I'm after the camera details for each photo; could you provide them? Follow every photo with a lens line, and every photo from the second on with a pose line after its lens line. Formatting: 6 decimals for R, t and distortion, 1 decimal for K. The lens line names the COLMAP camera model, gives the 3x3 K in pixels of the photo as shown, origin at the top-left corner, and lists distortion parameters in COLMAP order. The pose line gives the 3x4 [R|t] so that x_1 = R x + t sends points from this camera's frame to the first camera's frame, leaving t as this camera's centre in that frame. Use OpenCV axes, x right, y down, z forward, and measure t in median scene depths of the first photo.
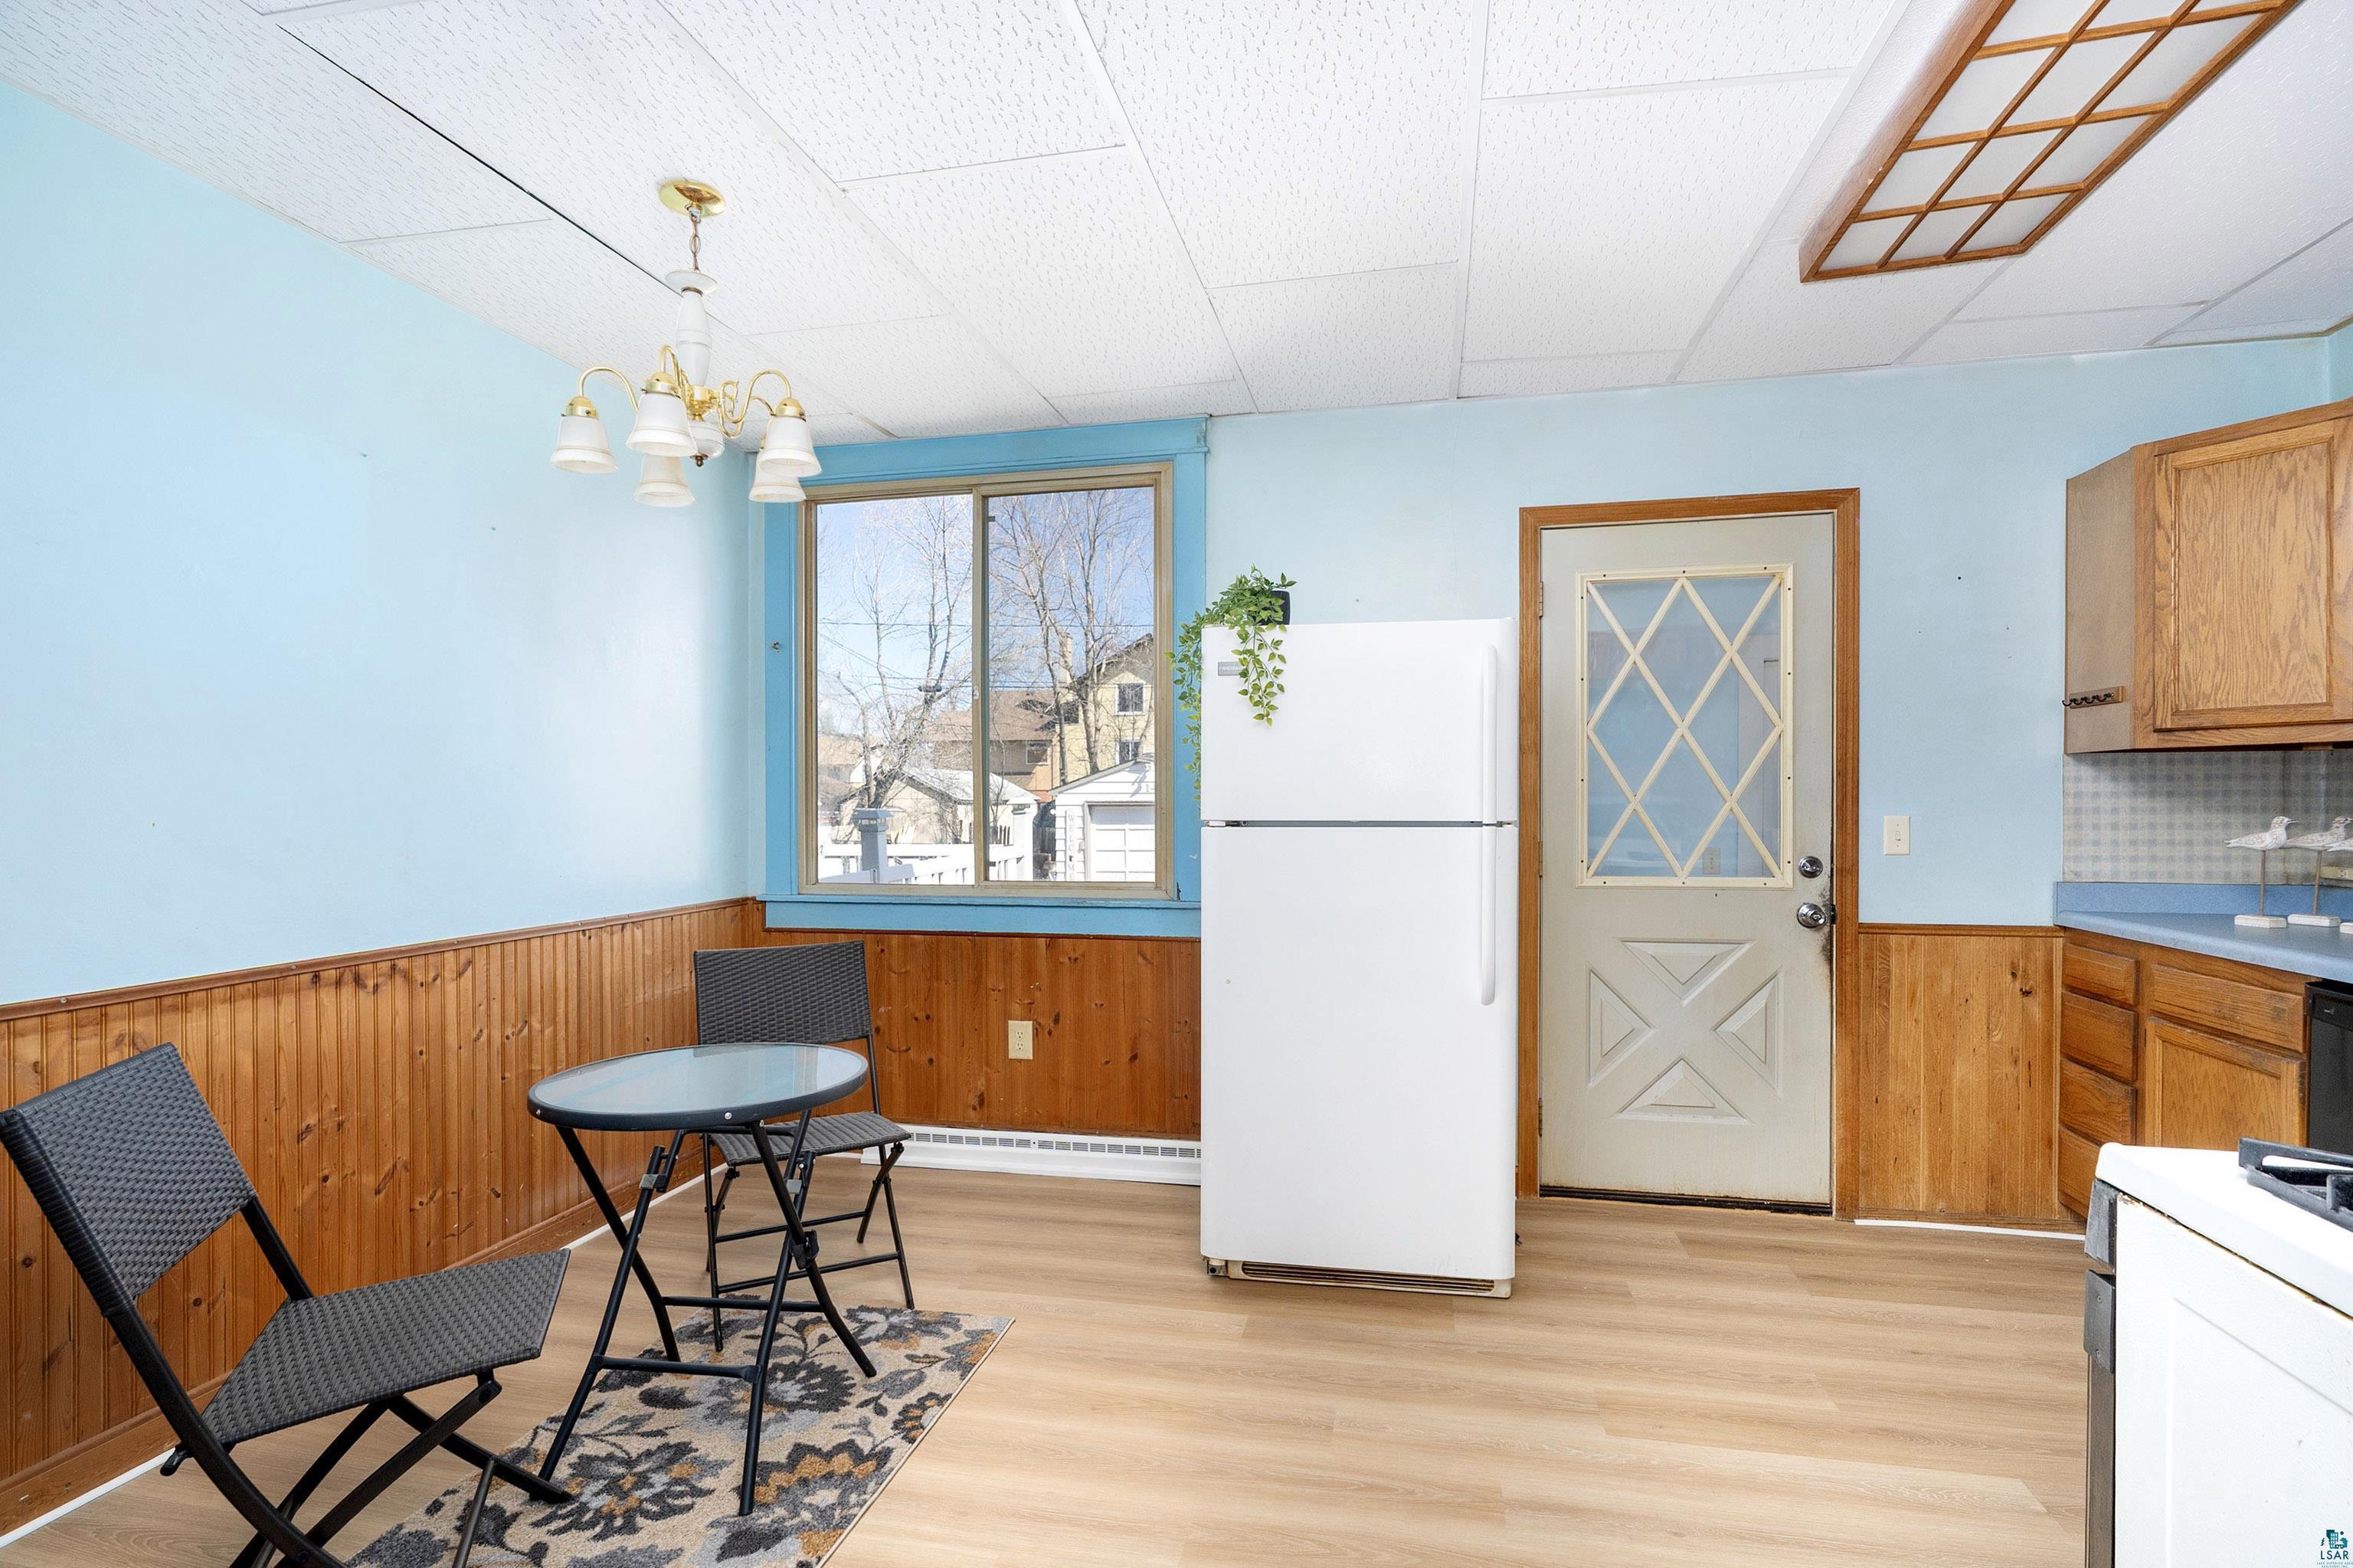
lens RADIAL K [[1096.7, 0, 1164.5], [0, 1096.7, 777.9], [0, 0, 1]] dist [-0.000725, 0.000166]
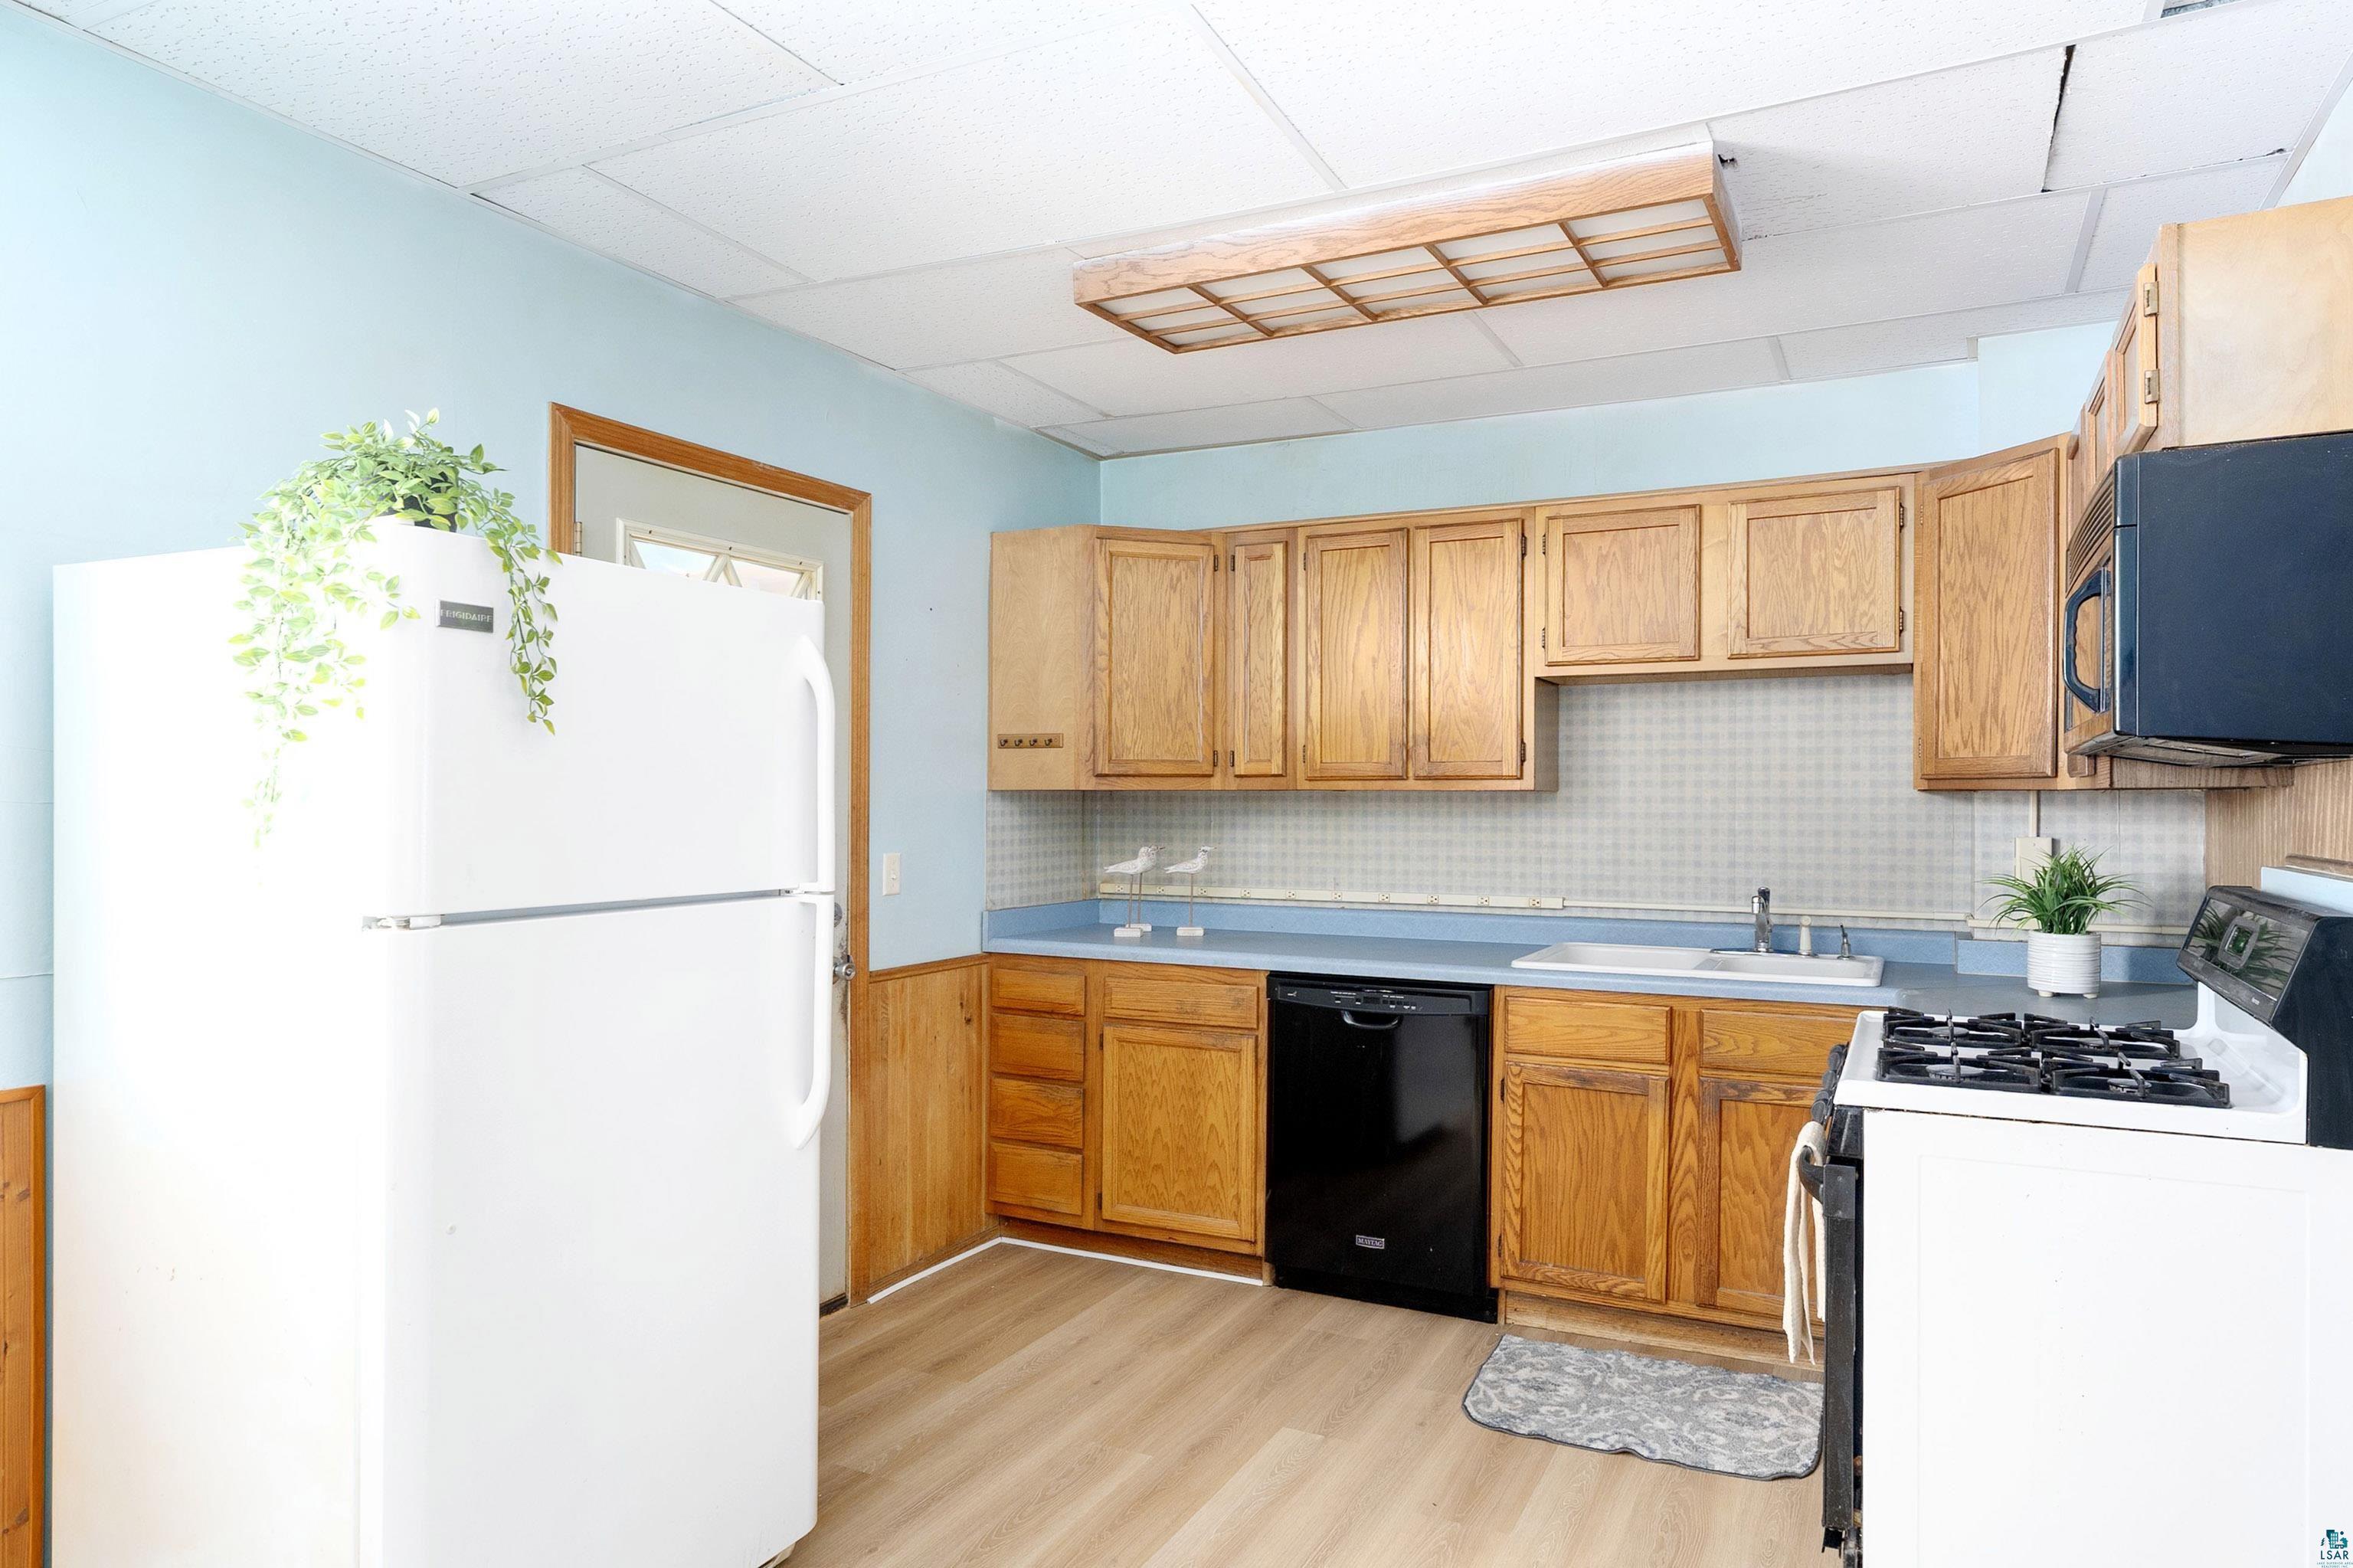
lens RADIAL K [[1431.3, 0, 1176.5], [0, 1431.3, 784.0], [0, 0, 1]] dist [0.001518, 0.000193]
pose [[0.244826, 0.011124, 0.969503, -0.486590], [-0.022917, 0.999721, -0.005683, -0.024505], [-0.969296, -0.020827, 0.245012, 0.493052]]
